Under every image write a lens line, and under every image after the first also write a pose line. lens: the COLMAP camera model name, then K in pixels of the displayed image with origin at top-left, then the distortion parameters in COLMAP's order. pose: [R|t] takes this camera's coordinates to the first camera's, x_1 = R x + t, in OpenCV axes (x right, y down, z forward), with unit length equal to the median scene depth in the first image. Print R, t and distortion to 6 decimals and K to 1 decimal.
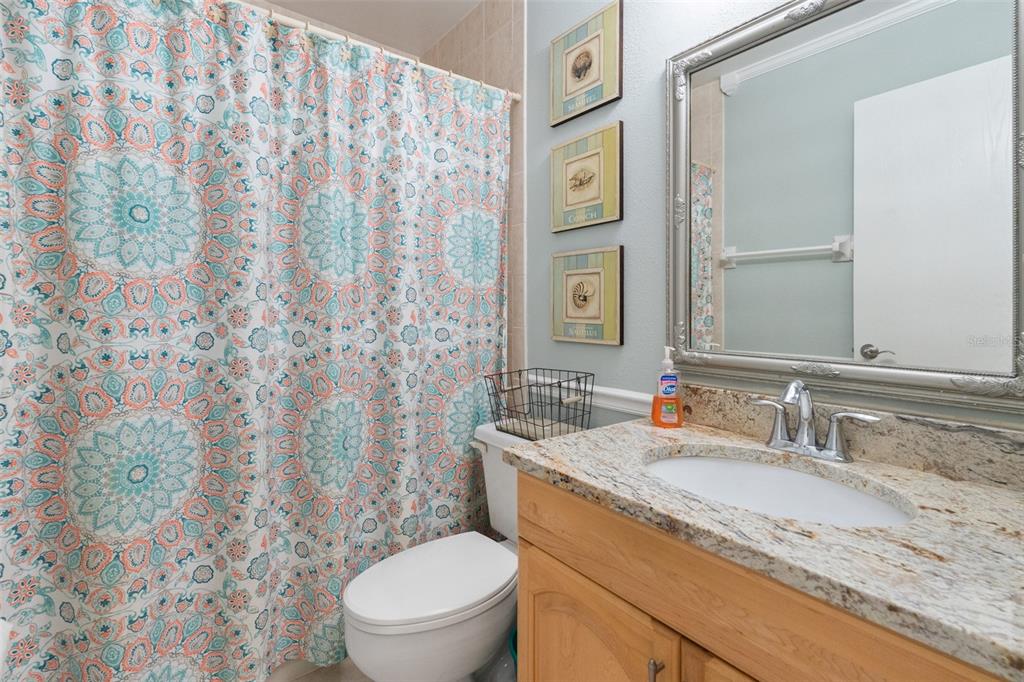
lens RADIAL K [[464.6, 0, 504.3], [0, 464.6, 308.2], [0, 0, 1]] dist [0.001588, 0.000124]
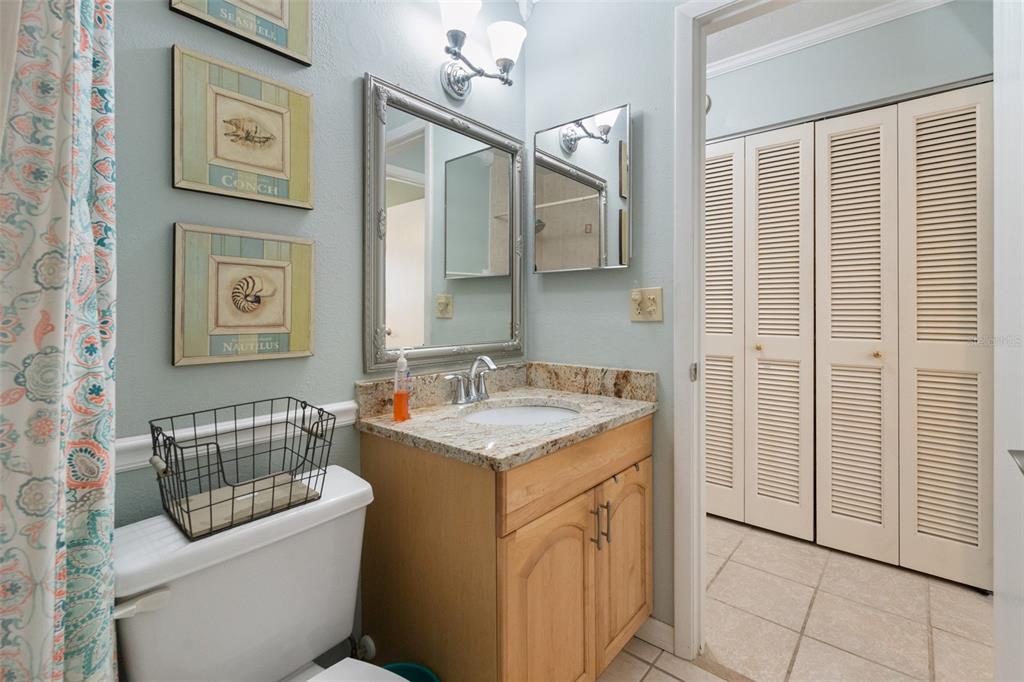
lens RADIAL K [[464.6, 0, 502.1], [0, 464.6, 311.5], [0, 0, 1]] dist [0.001588, 0.000124]
pose [[-0.189615, -0.002179, 0.981856, -0.626039], [-0.002896, 0.999994, 0.001660, -0.004326], [-0.981854, -0.002529, -0.189620, 0.771965]]
